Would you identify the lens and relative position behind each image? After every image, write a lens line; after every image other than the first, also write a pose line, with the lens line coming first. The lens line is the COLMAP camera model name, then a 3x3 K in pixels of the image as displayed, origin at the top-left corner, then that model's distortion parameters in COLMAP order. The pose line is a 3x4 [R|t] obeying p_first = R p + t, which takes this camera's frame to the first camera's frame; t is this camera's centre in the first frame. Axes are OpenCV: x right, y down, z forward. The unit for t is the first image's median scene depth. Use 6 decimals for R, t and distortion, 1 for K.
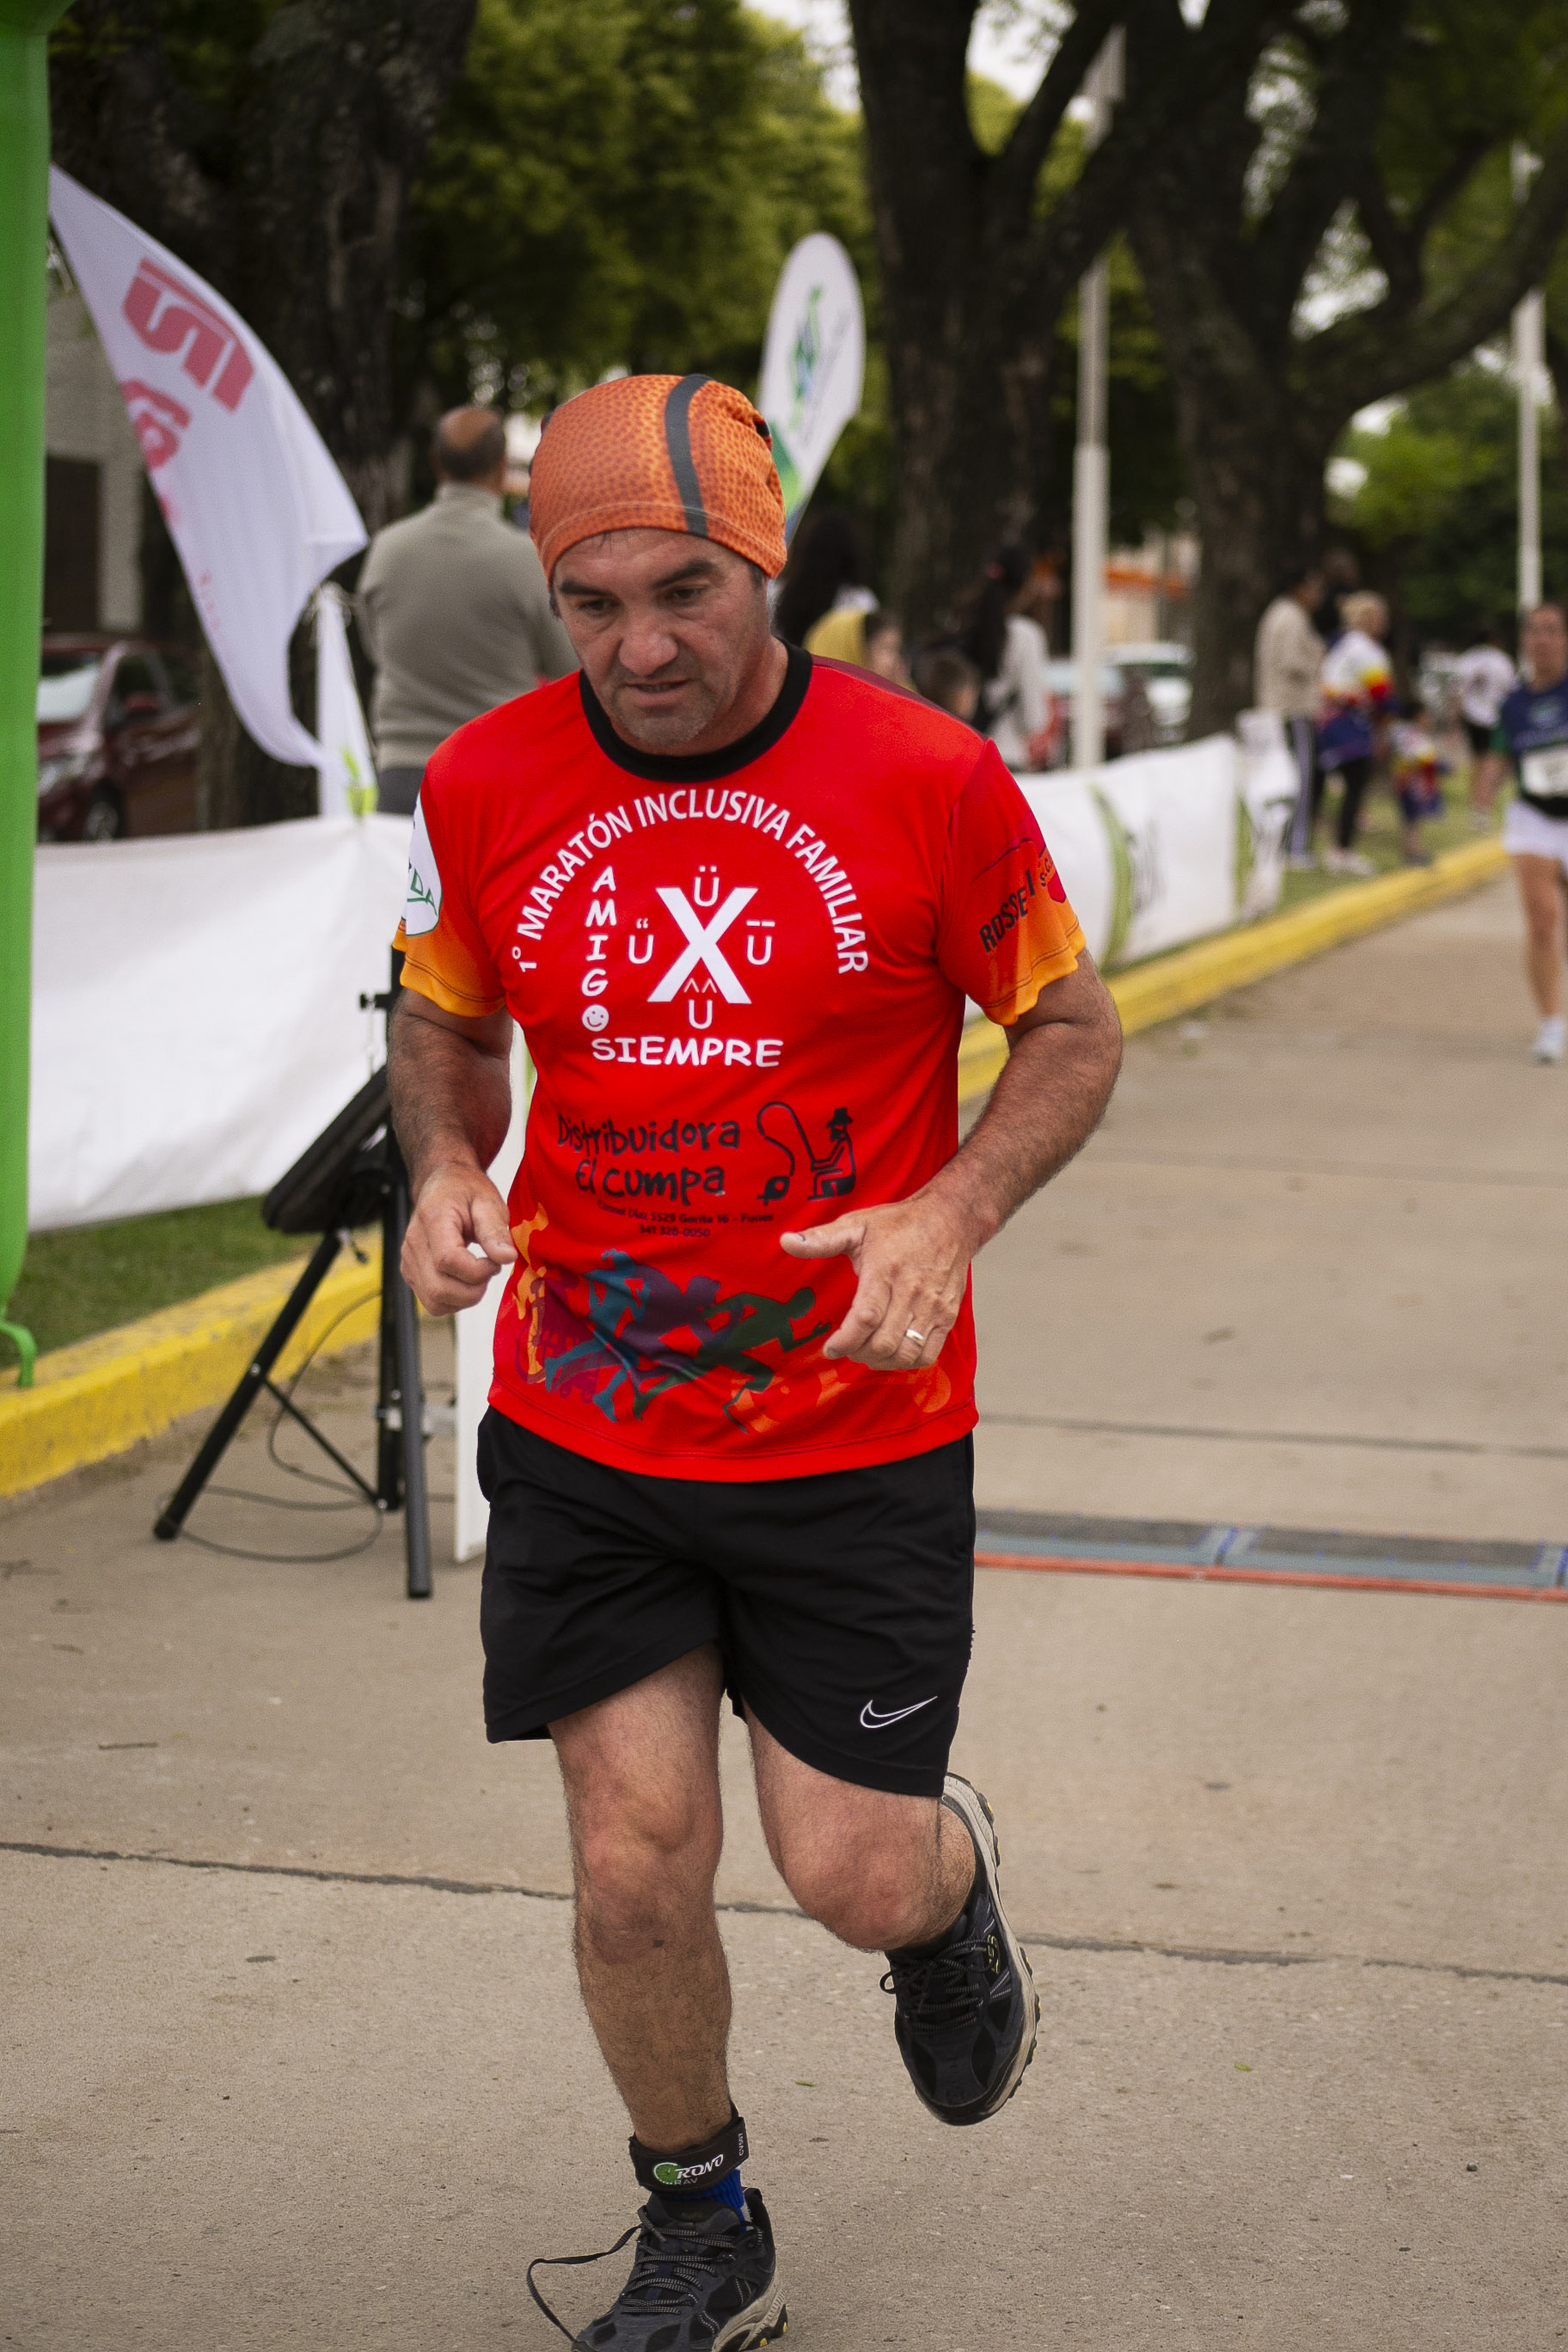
lens RADIAL K [[5771.8, 0, 784.0], [0, 5771.8, 1176.0], [0, 0, 1]] dist [0.005260, 0.992309]
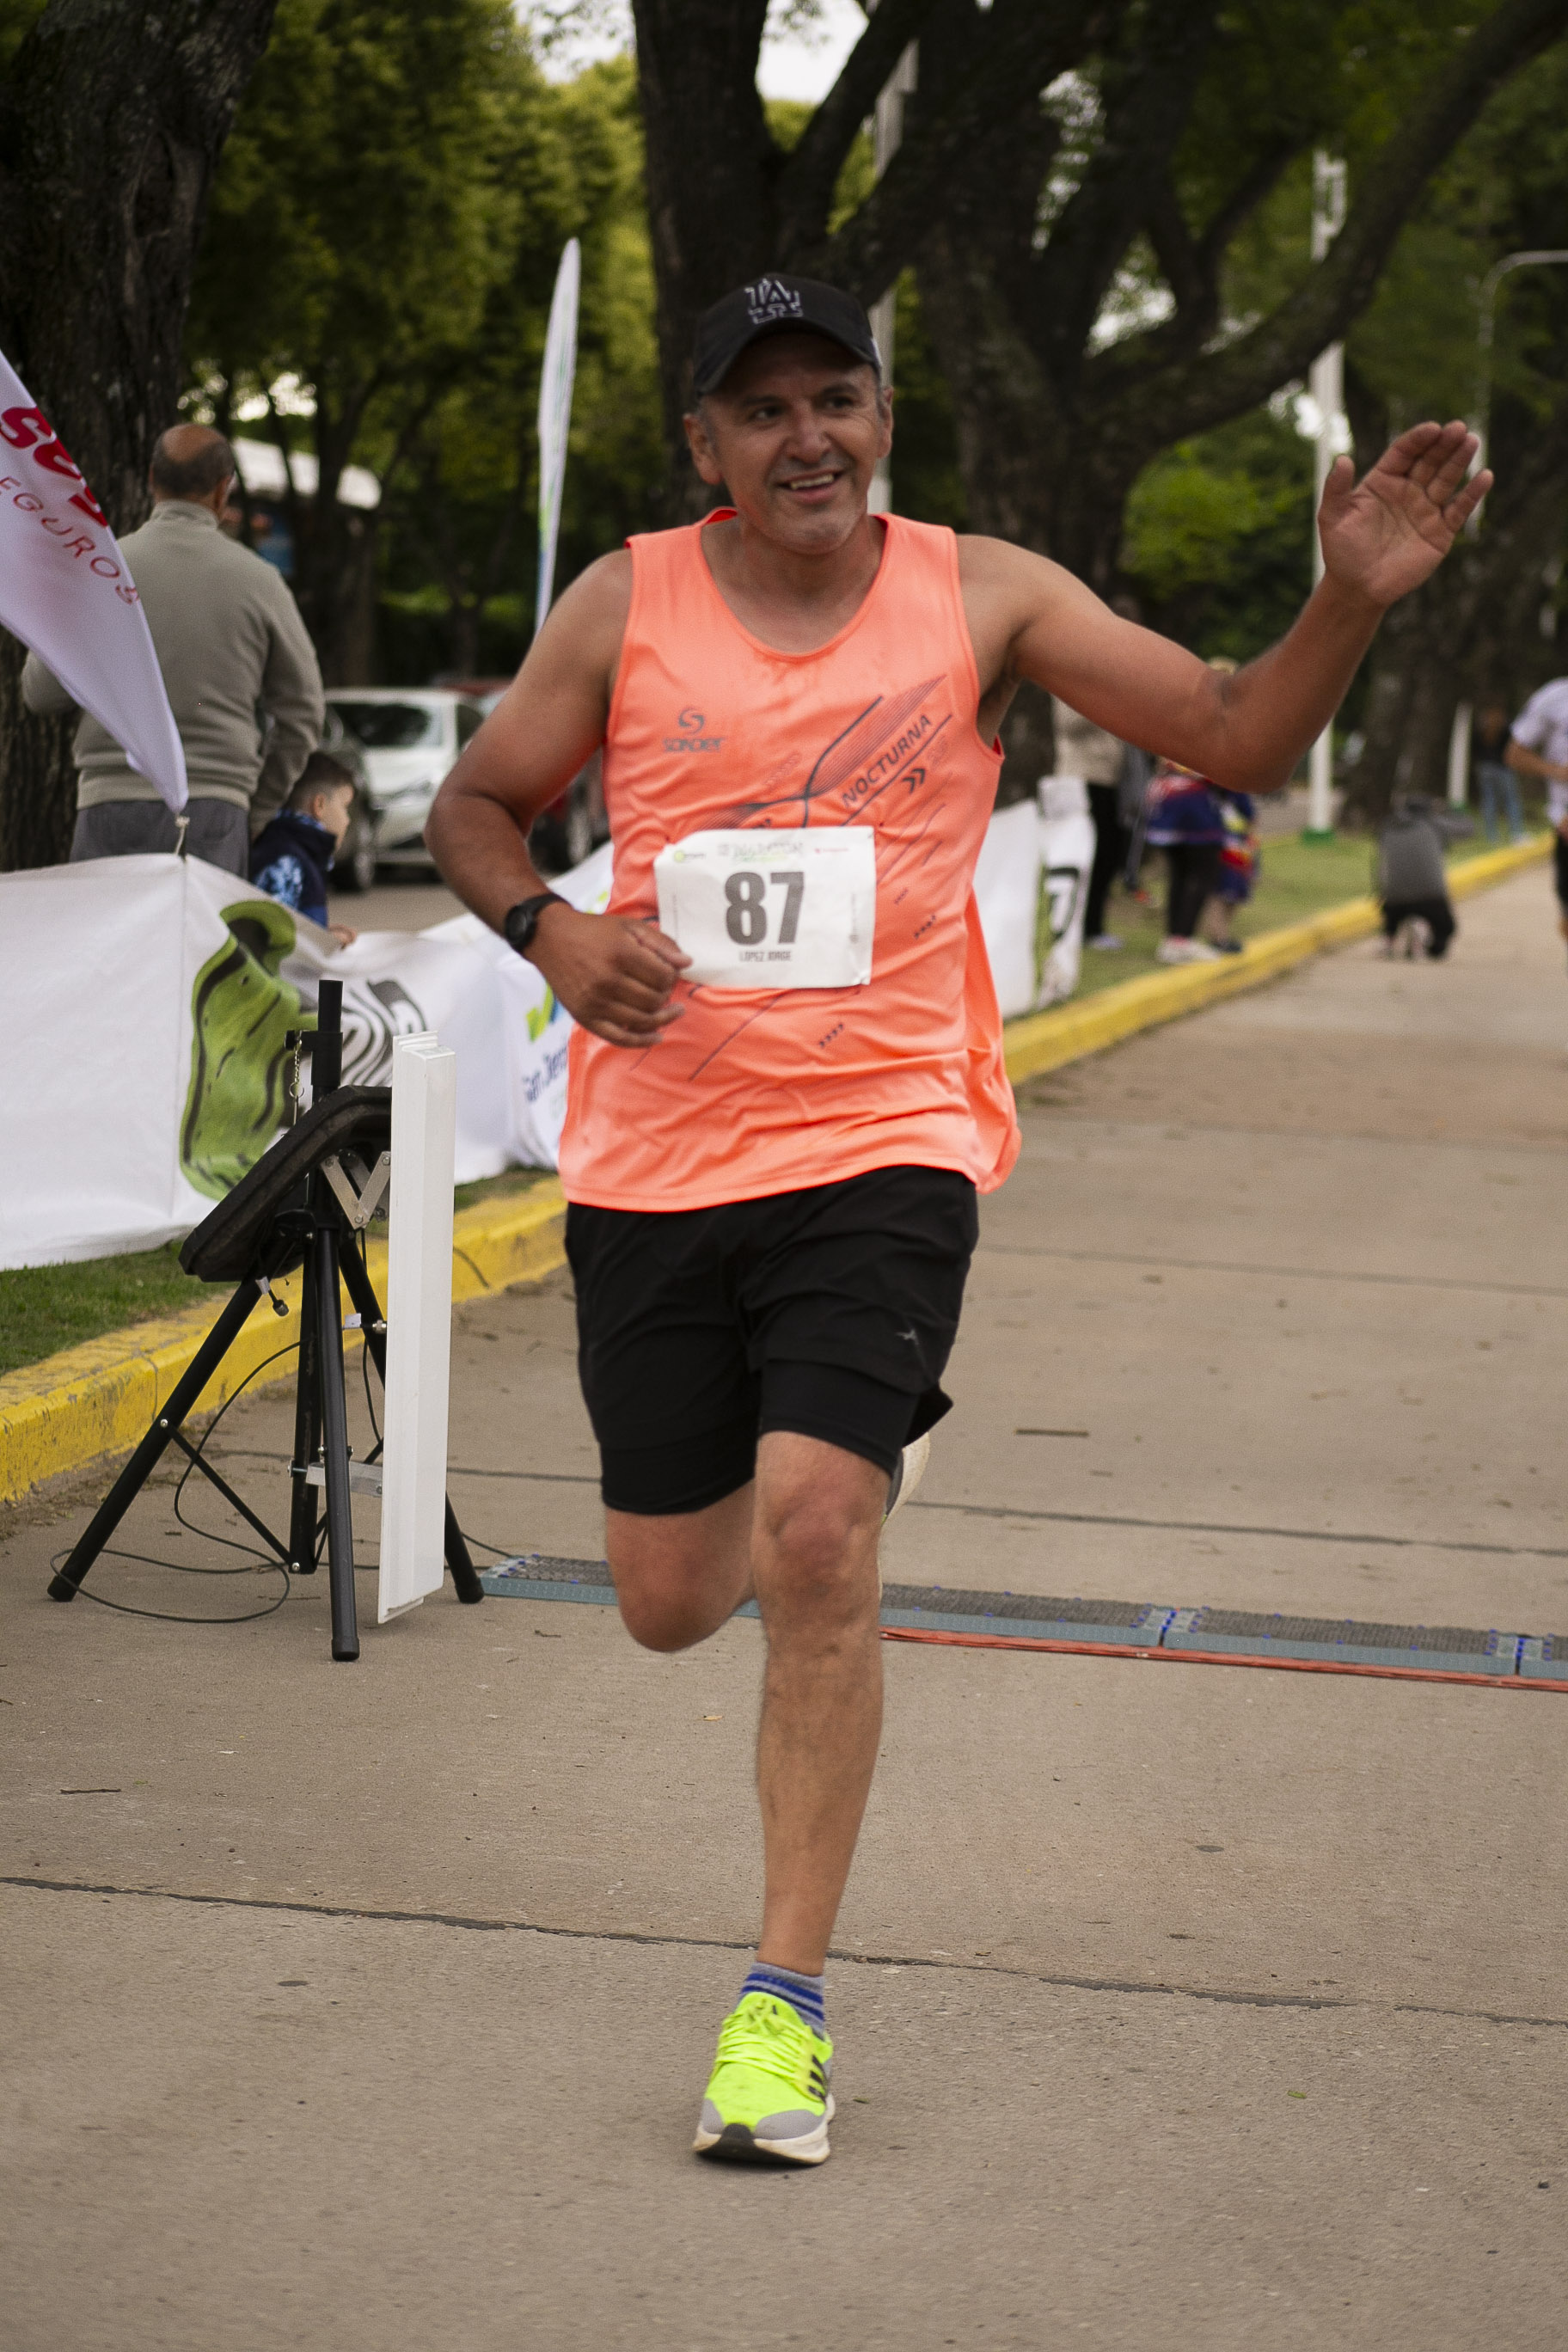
lens RADIAL K [[6496.3, 0, 787.9], [0, 6496.3, 1158.5], [0, 0, 1]] dist [0.219130, 1.229996]
pose [[0.998607, 0.021721, 0.048080, -0.045495], [-0.020731, 0.999565, -0.020988, 0.011409], [-0.048515, 0.019962, 0.998623, -0.092264]]
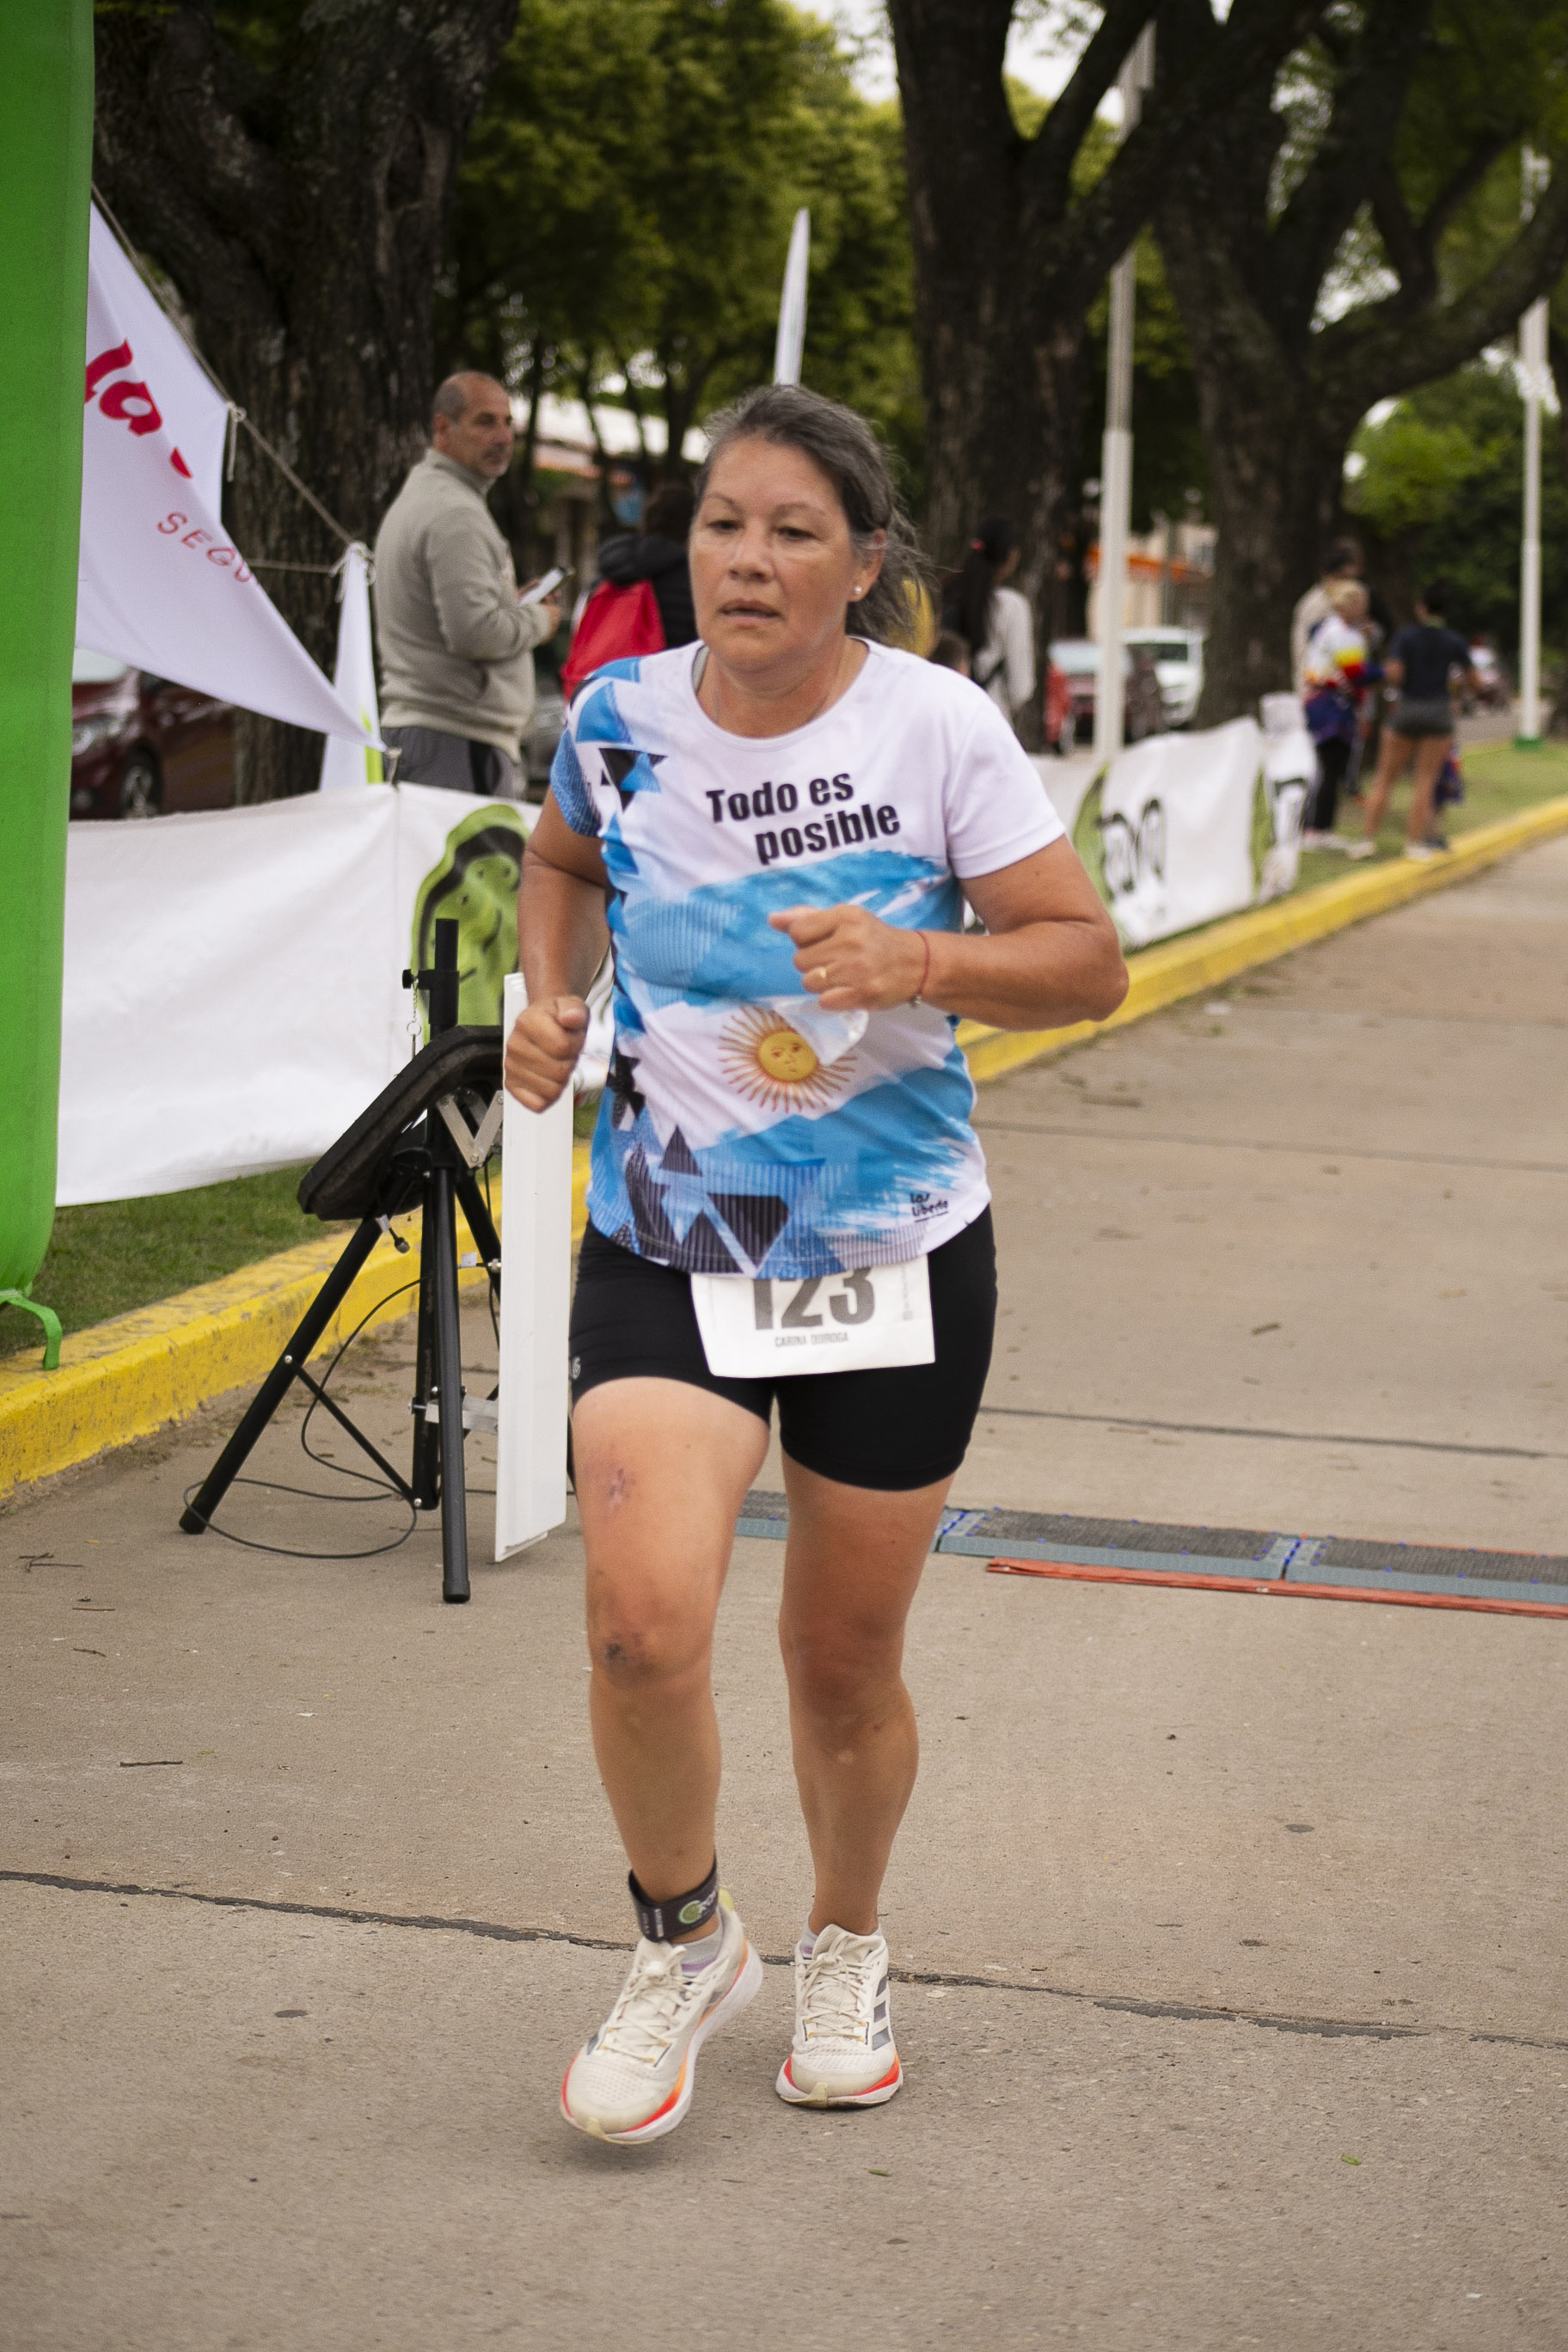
lens RADIAL K [[5614.9, 0, 771.4], [0, 5614.9, 1224.1], [0, 0, 1]] dist [-0.042387, 0.721131]
pose [[0.999838, 0.017542, -0.003965, -0.008393], [-0.017479, 0.999729, 0.015403, -0.005317], [0.004234, -0.015332, 0.999873, 0.069527]]
